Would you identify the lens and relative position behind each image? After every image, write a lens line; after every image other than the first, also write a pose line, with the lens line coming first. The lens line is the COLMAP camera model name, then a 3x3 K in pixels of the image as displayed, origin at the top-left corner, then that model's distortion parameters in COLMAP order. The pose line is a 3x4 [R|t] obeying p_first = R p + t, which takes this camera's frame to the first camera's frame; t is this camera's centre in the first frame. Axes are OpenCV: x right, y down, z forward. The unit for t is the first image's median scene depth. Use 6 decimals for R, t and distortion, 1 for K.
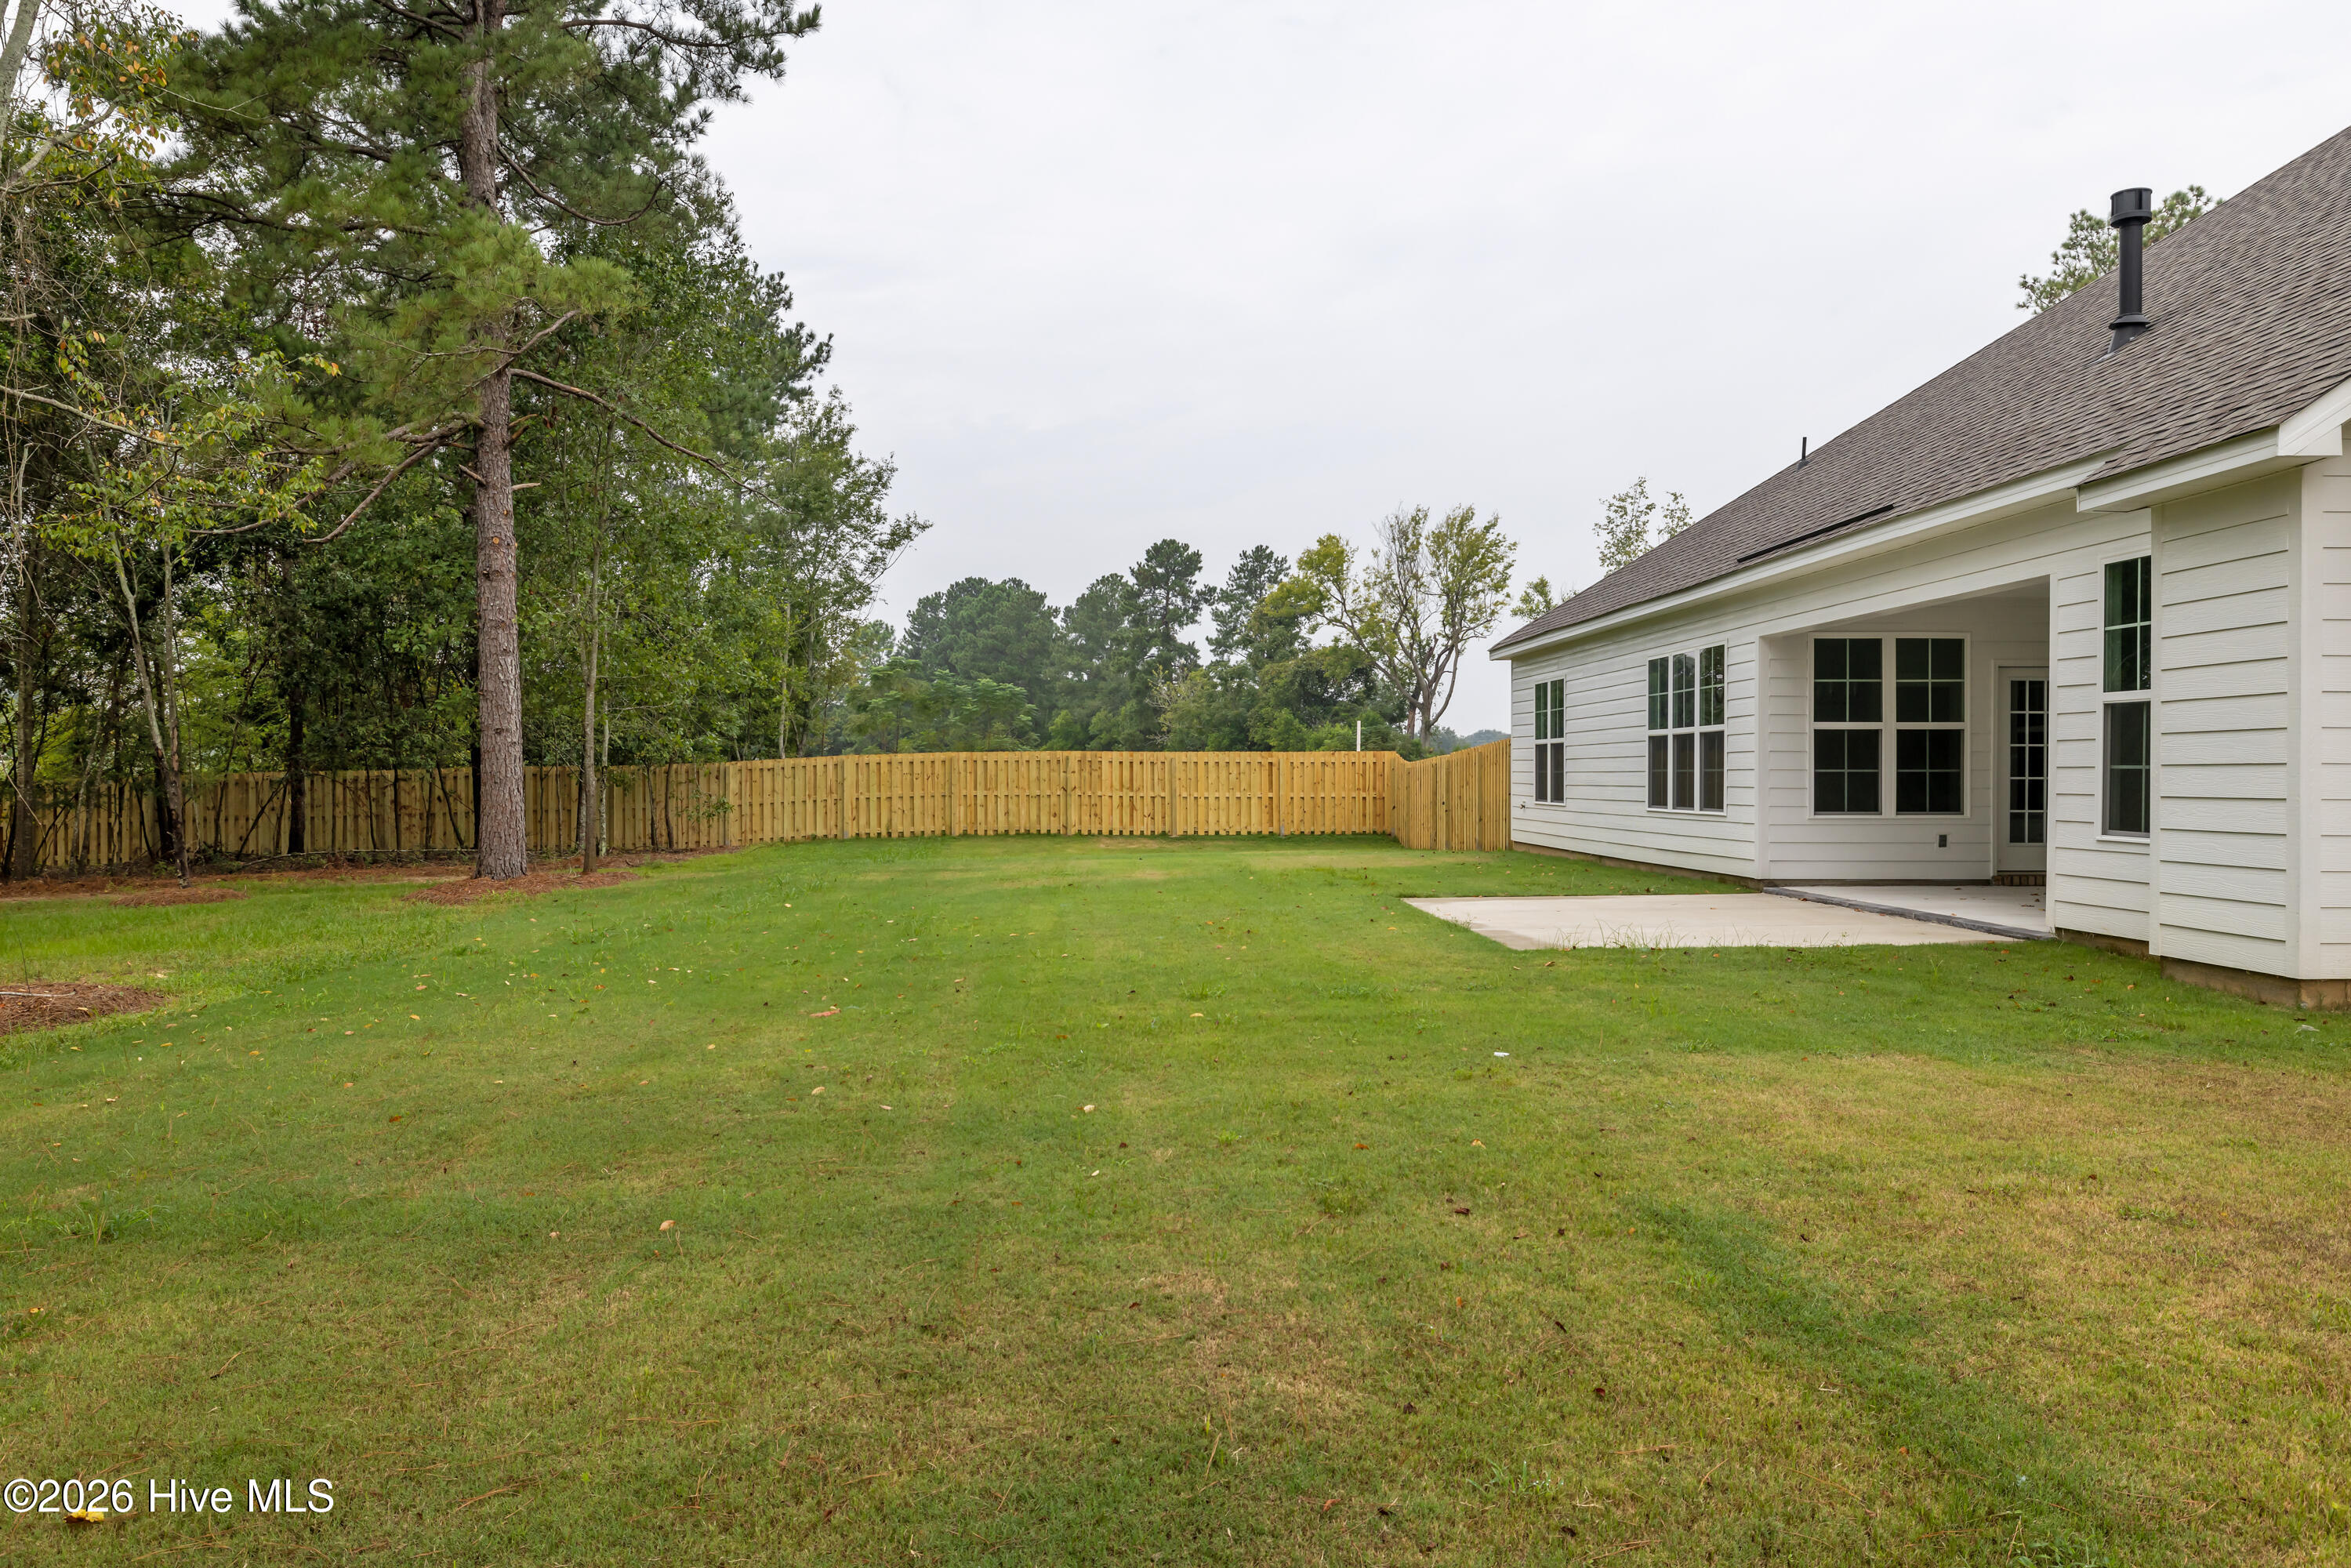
lens RADIAL K [[1608.9, 0, 1175.5], [0, 1608.9, 784.0], [0, 0, 1]] dist [0.041919, -0.053161]
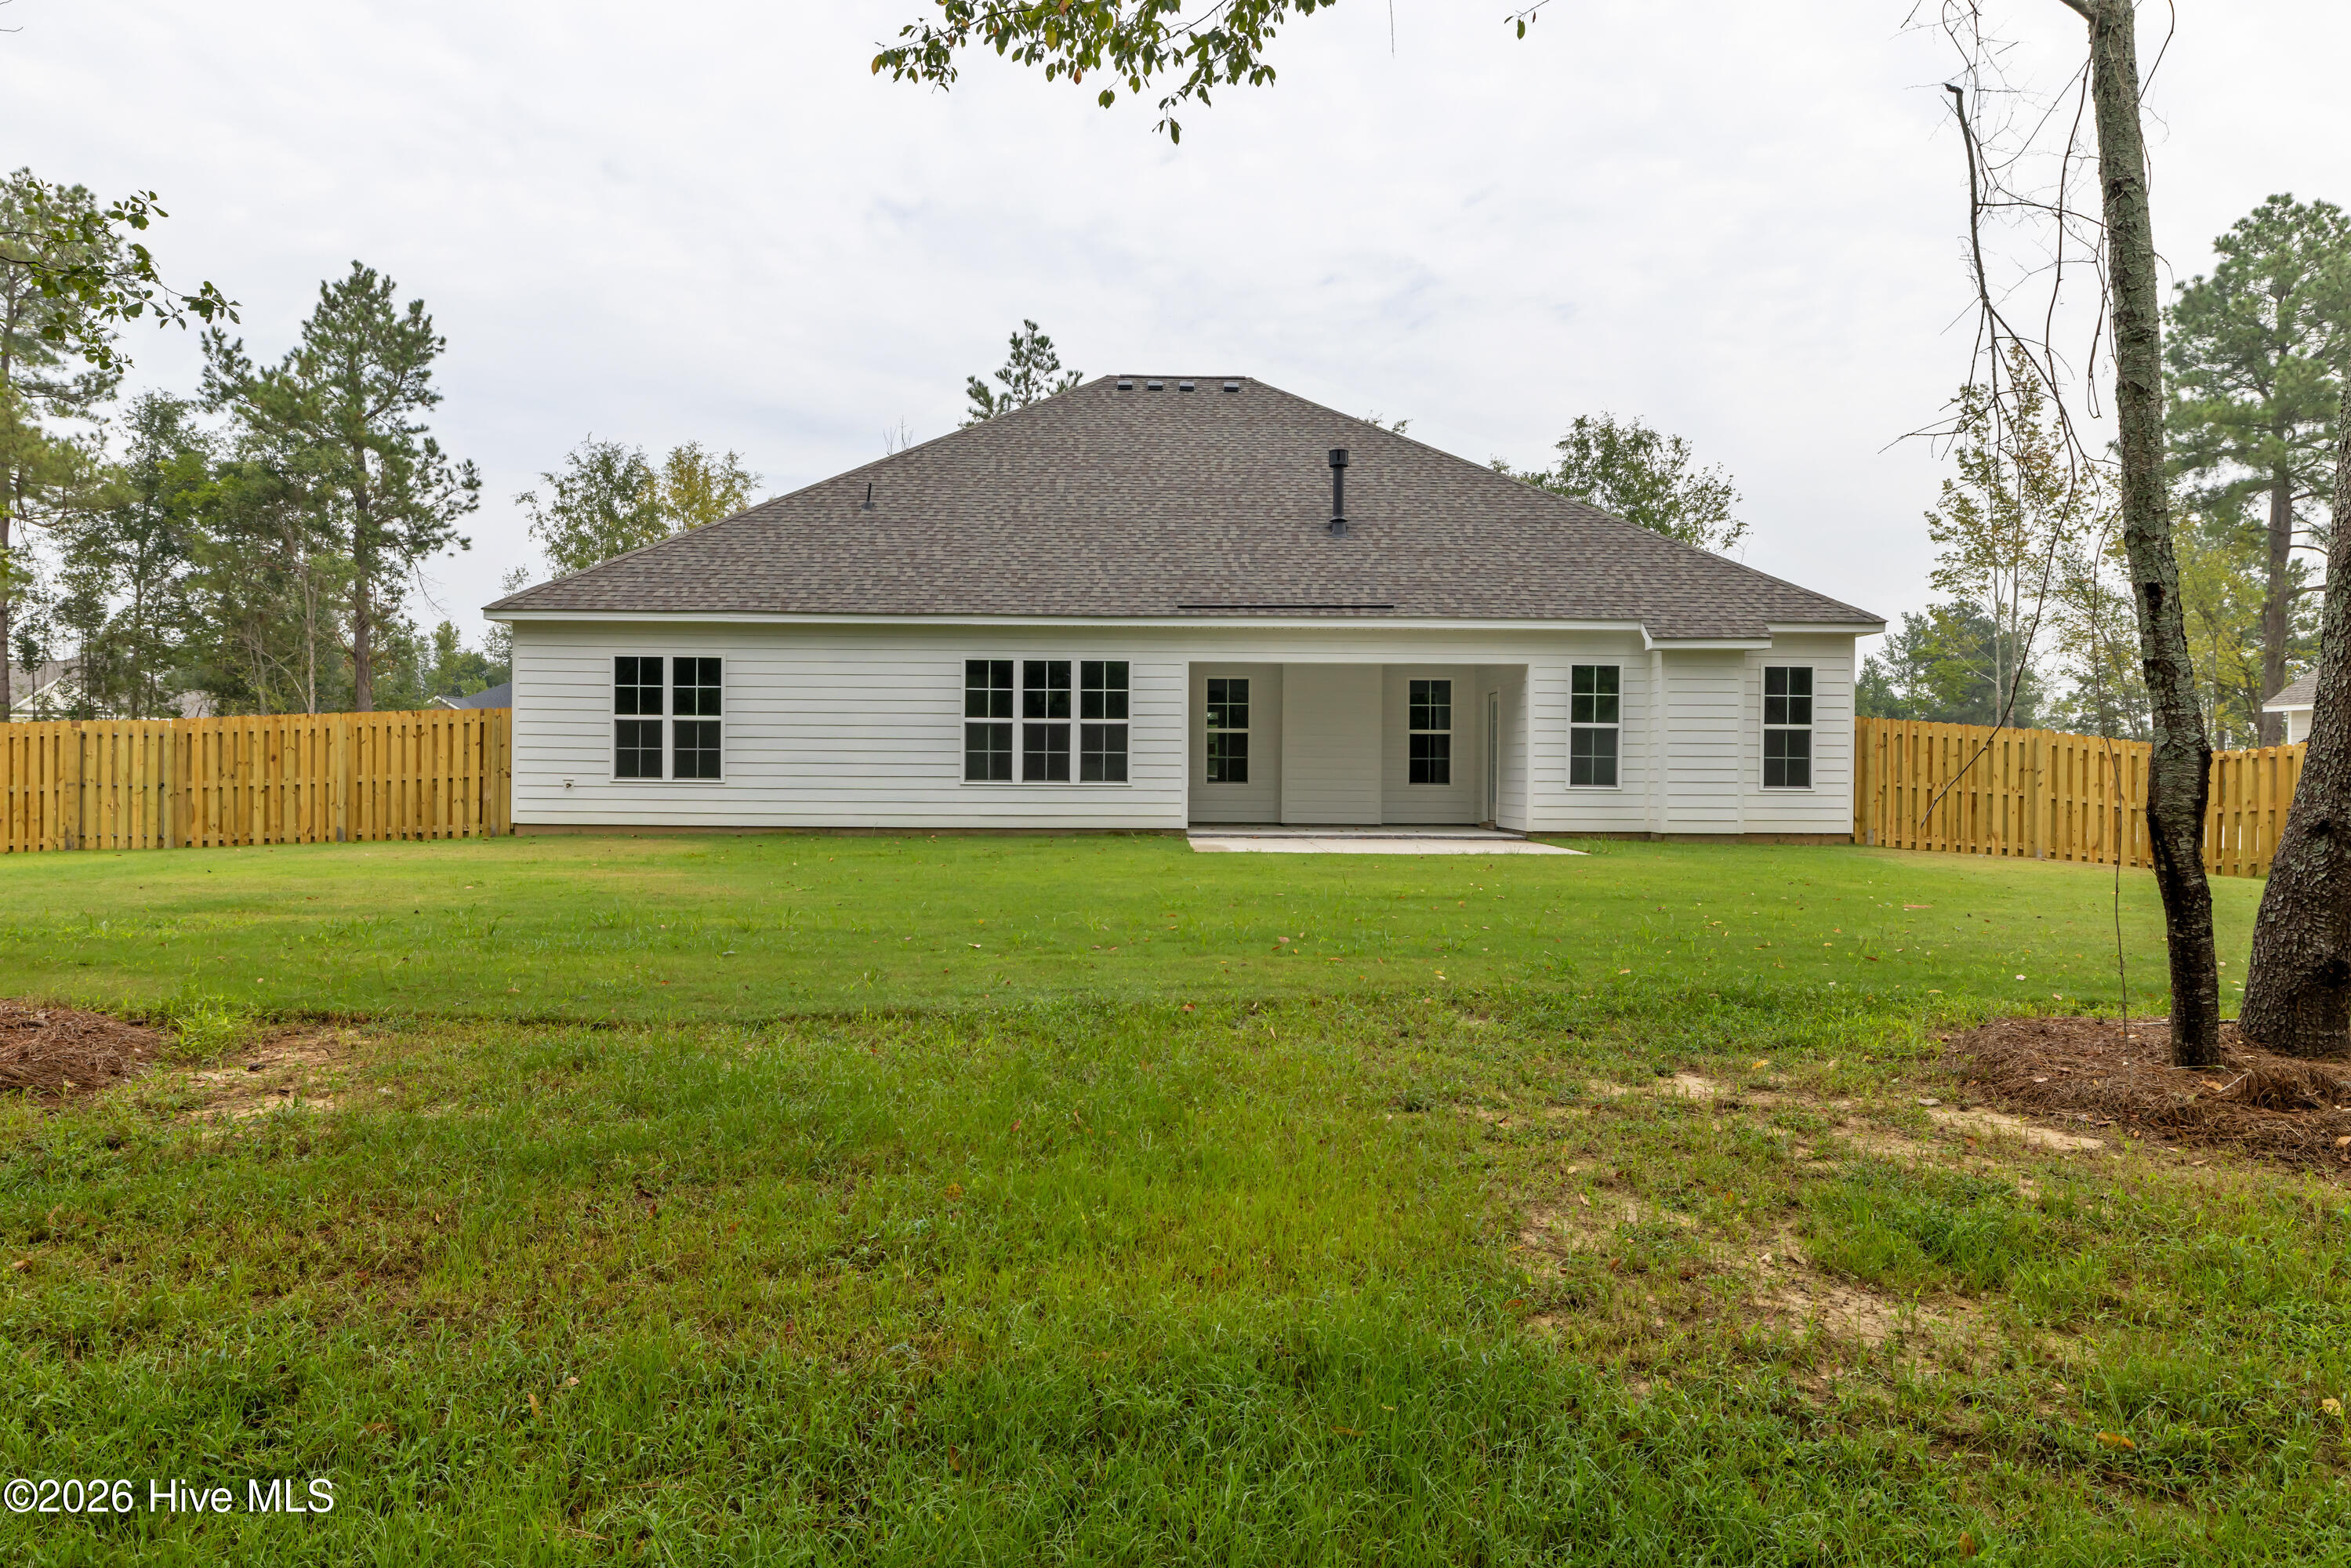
lens RADIAL K [[1448.3, 0, 1175.5], [0, 1448.3, 784.0], [0, 0, 1]] dist [0.001948, -0.001257]
pose [[0.034832, -0.004528, 0.999383, -0.418694], [-0.002975, 0.999985, 0.004634, 0.005839], [-0.999389, -0.003135, 0.034818, 0.429341]]
